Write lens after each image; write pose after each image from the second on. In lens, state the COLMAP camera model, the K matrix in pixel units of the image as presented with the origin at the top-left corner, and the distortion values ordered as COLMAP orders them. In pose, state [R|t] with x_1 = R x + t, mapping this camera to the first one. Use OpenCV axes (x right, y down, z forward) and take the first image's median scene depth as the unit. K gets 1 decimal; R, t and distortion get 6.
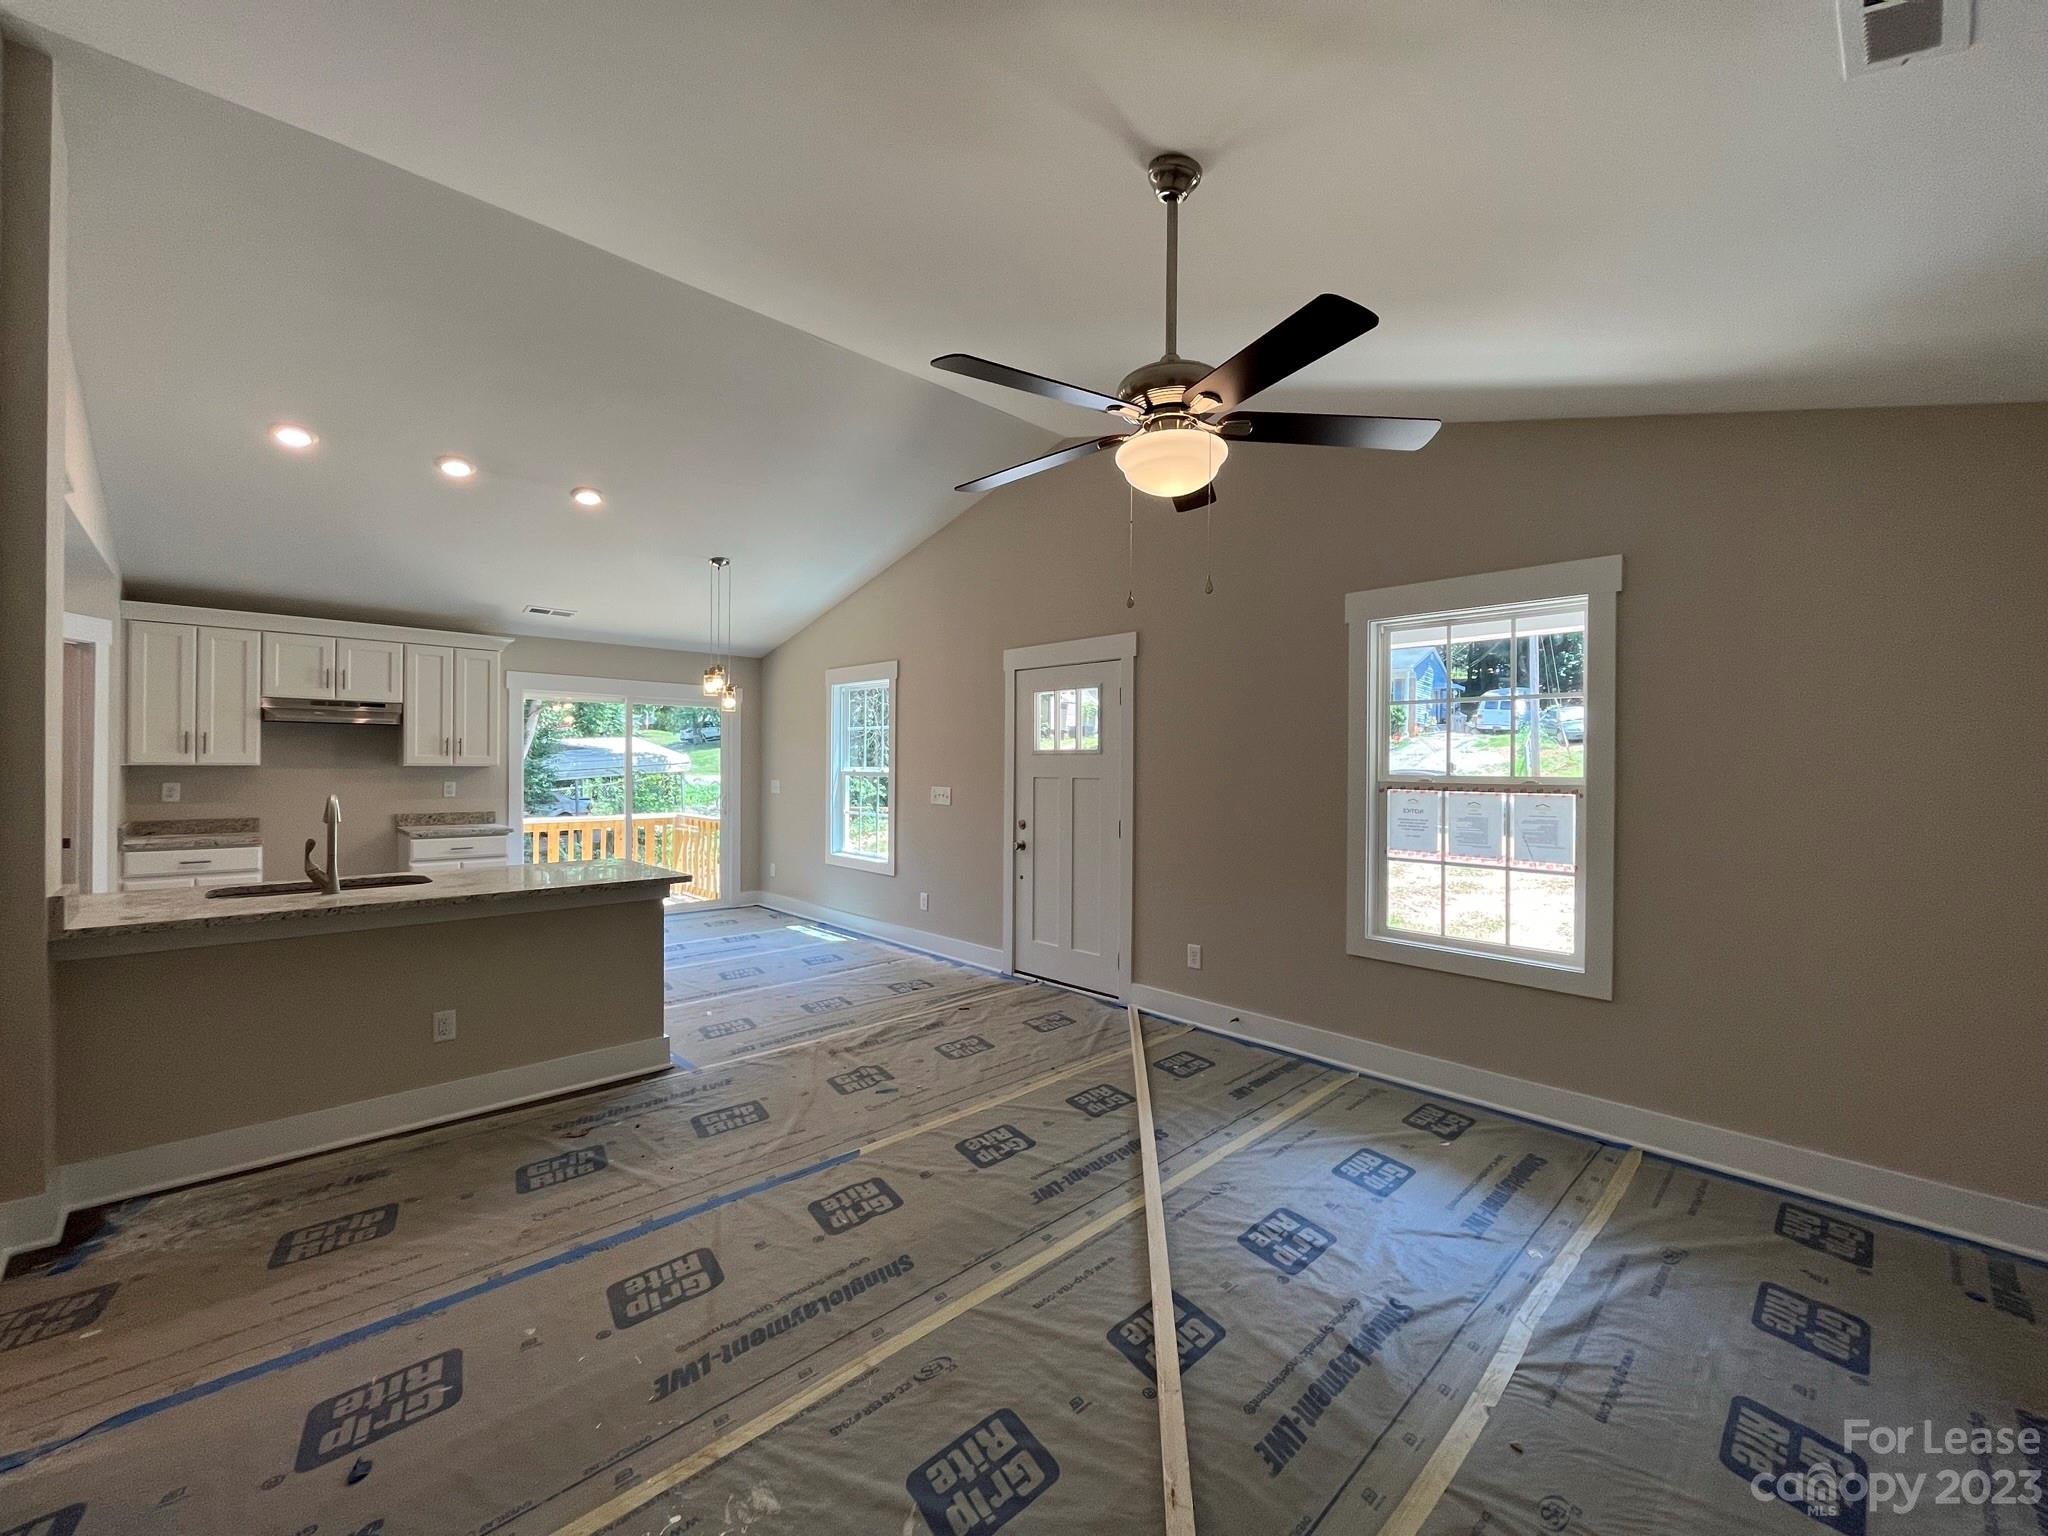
lens RADIAL K [[832.3, 0, 1022.8], [0, 832.3, 763.5], [0, 0, 1]] dist [-0.003606, 0.000457]
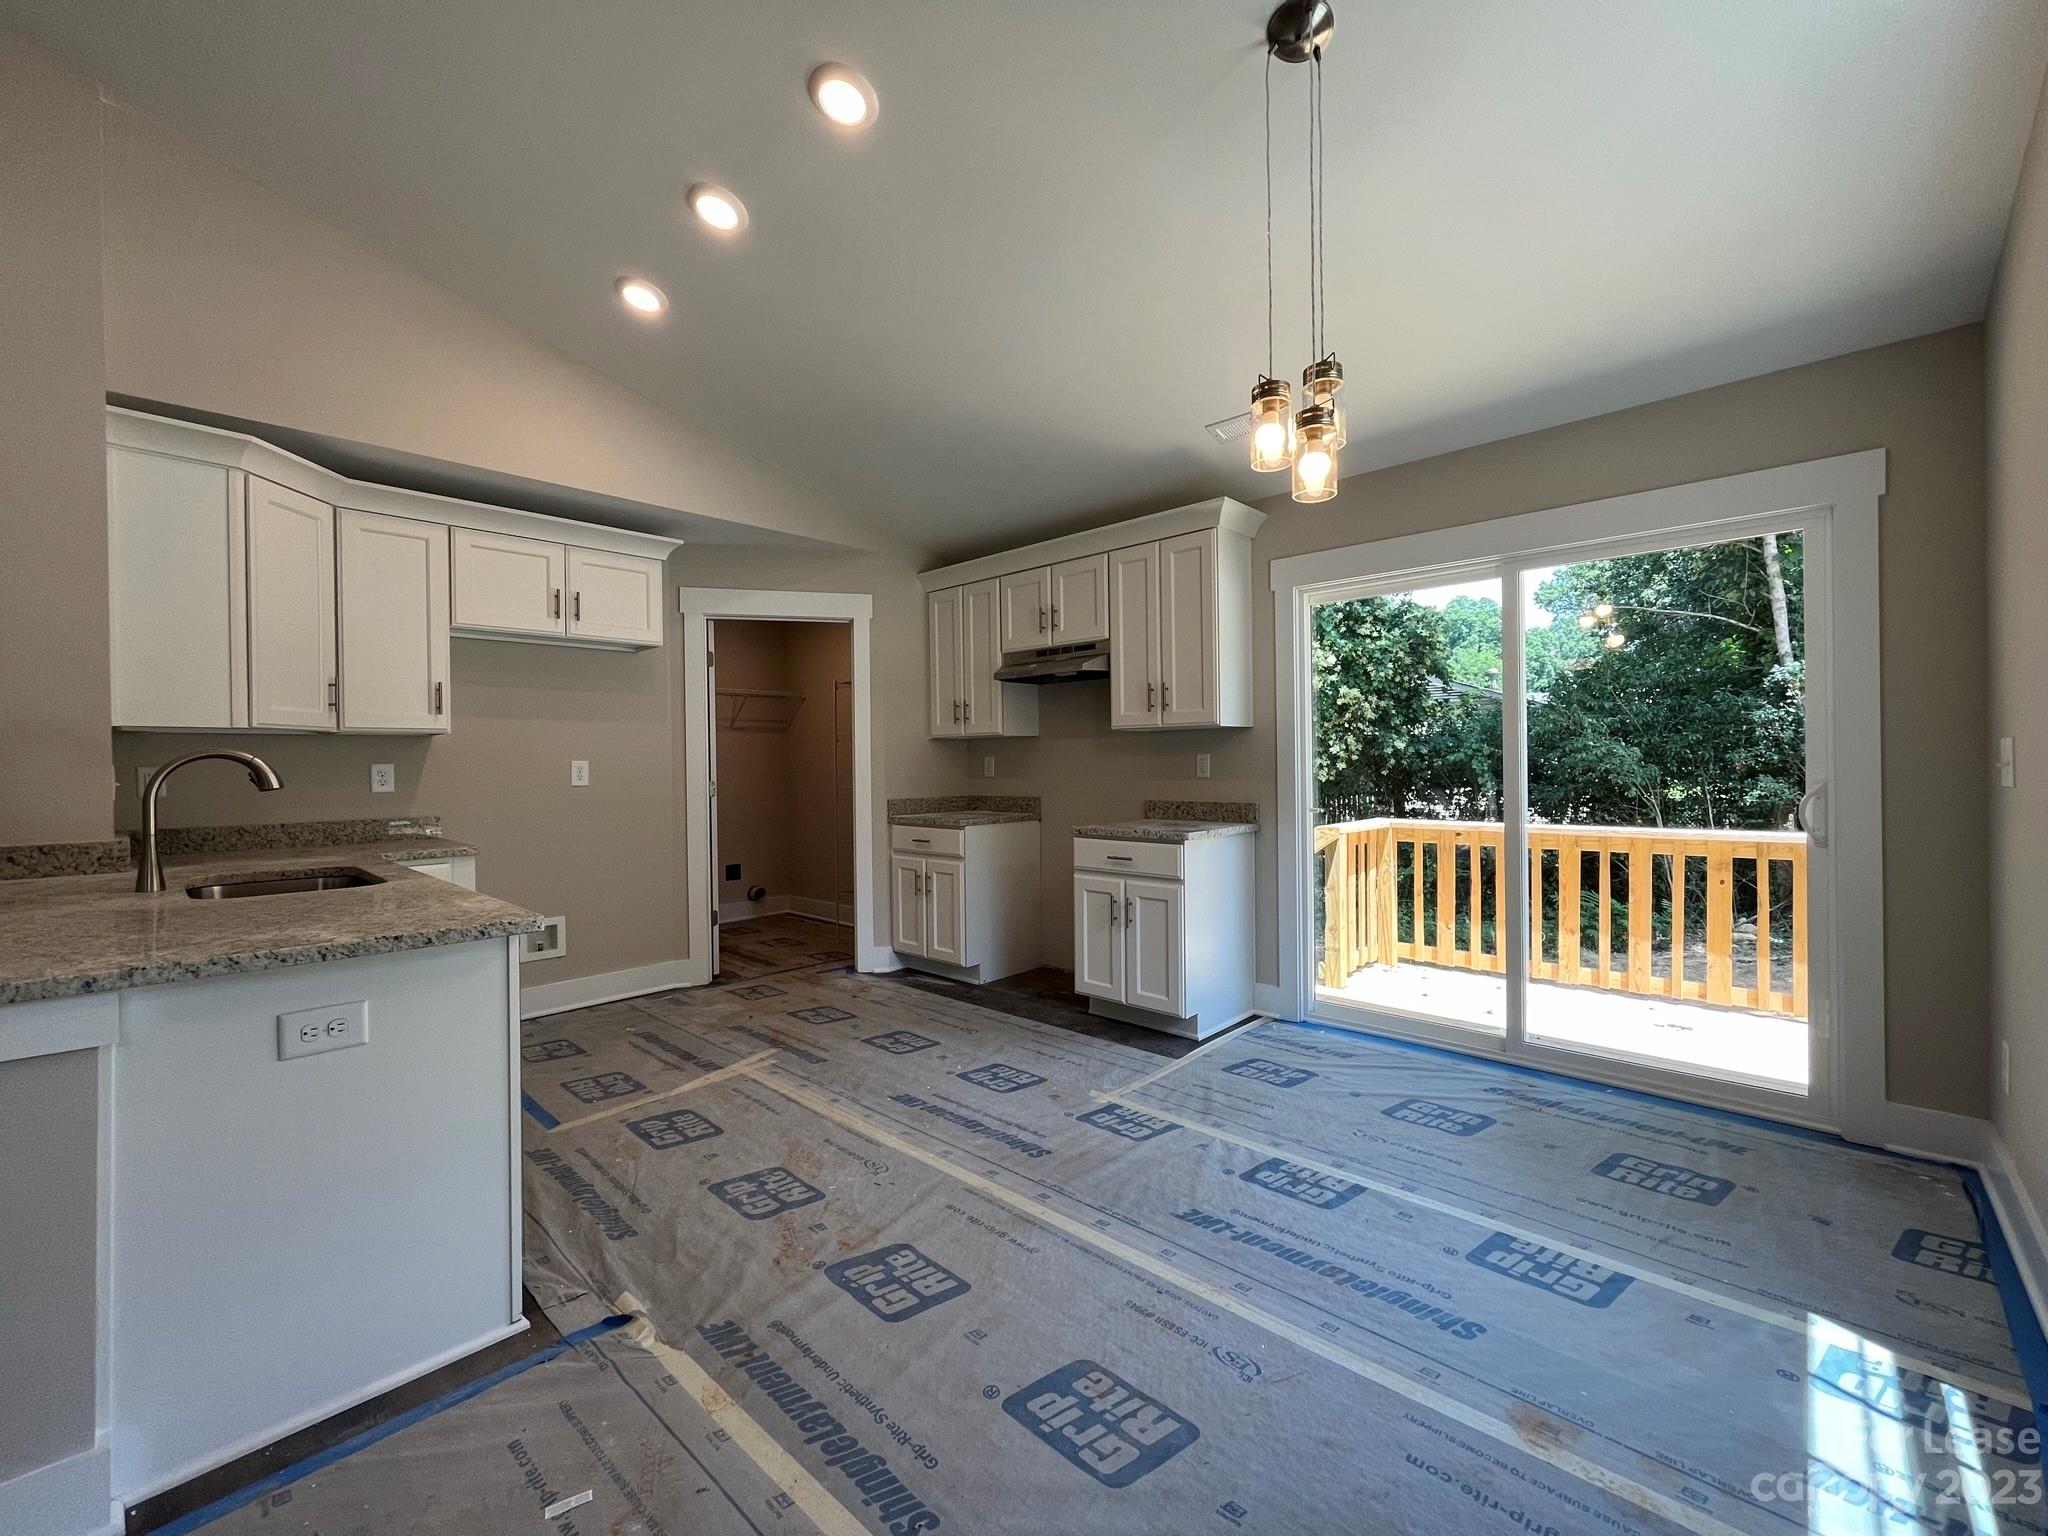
lens RADIAL K [[832.3, 0, 1024.7], [0, 832.3, 769.1], [0, 0, 1]] dist [-0.003606, 0.000457]
pose [[0.052470, -0.001429, -0.998621, -0.100697], [0.013192, 0.999913, -0.000738, 0.058470], [0.998535, -0.013135, 0.052484, 1.499626]]
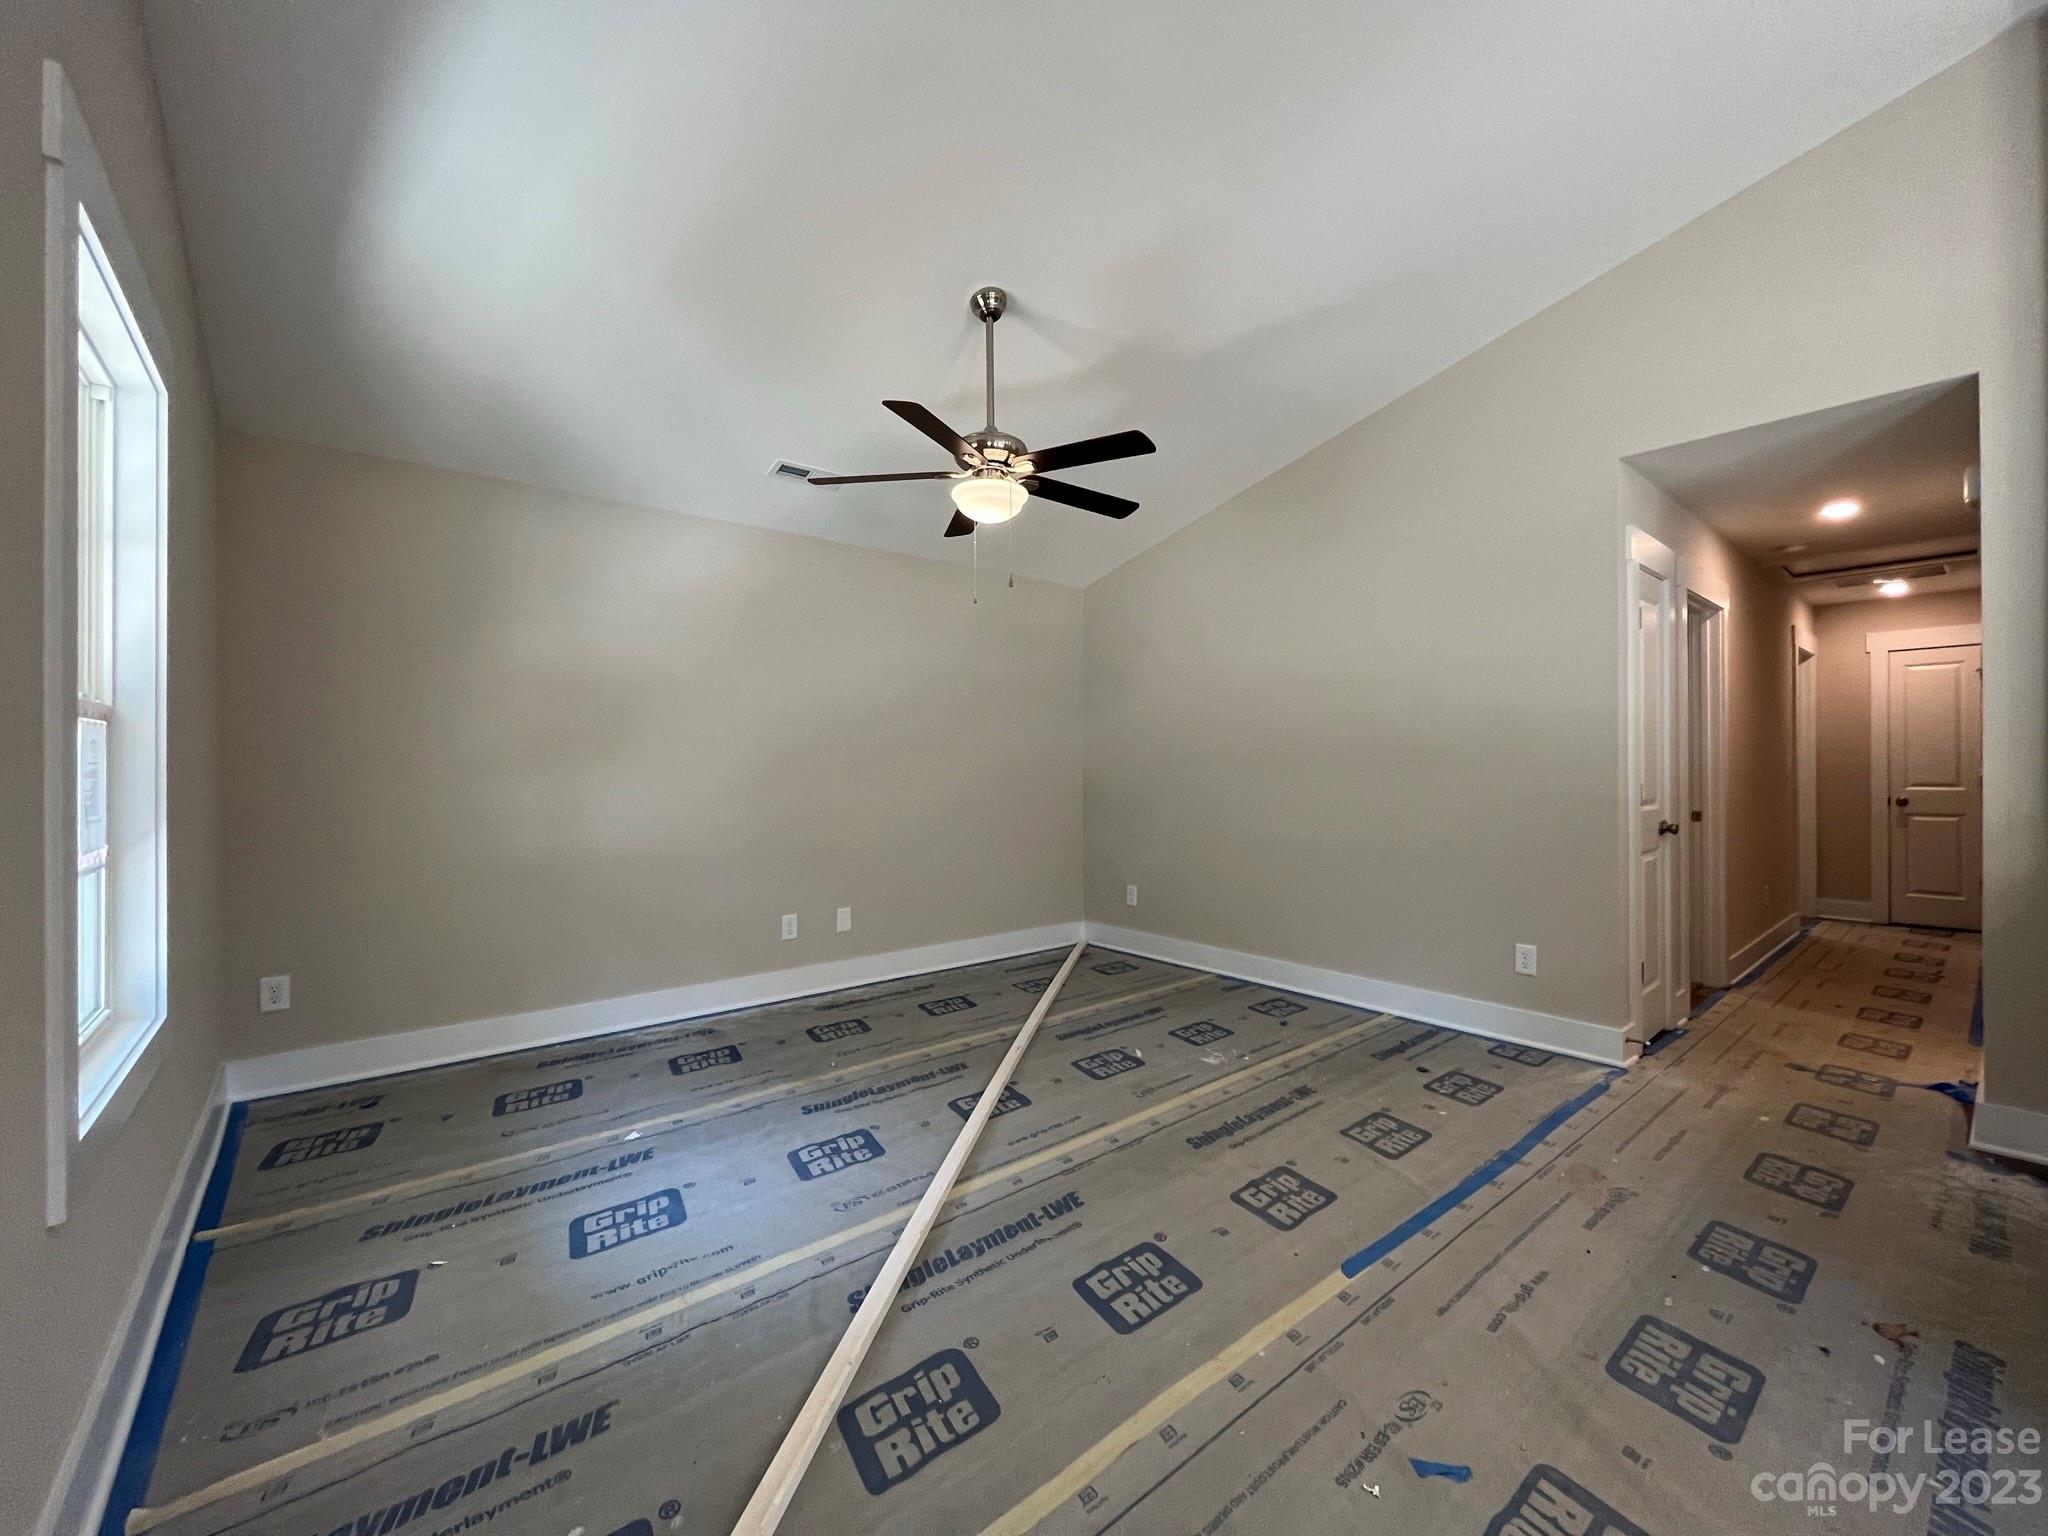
lens RADIAL K [[832.3, 0, 1024.5], [0, 832.3, 769.0], [0, 0, 1]] dist [-0.003606, 0.000457]
pose [[-0.997623, -0.003929, 0.068792, 0.009061], [-0.003856, 0.999992, 0.001201, 0.061044], [-0.068797, 0.000933, -0.997630, 1.405040]]
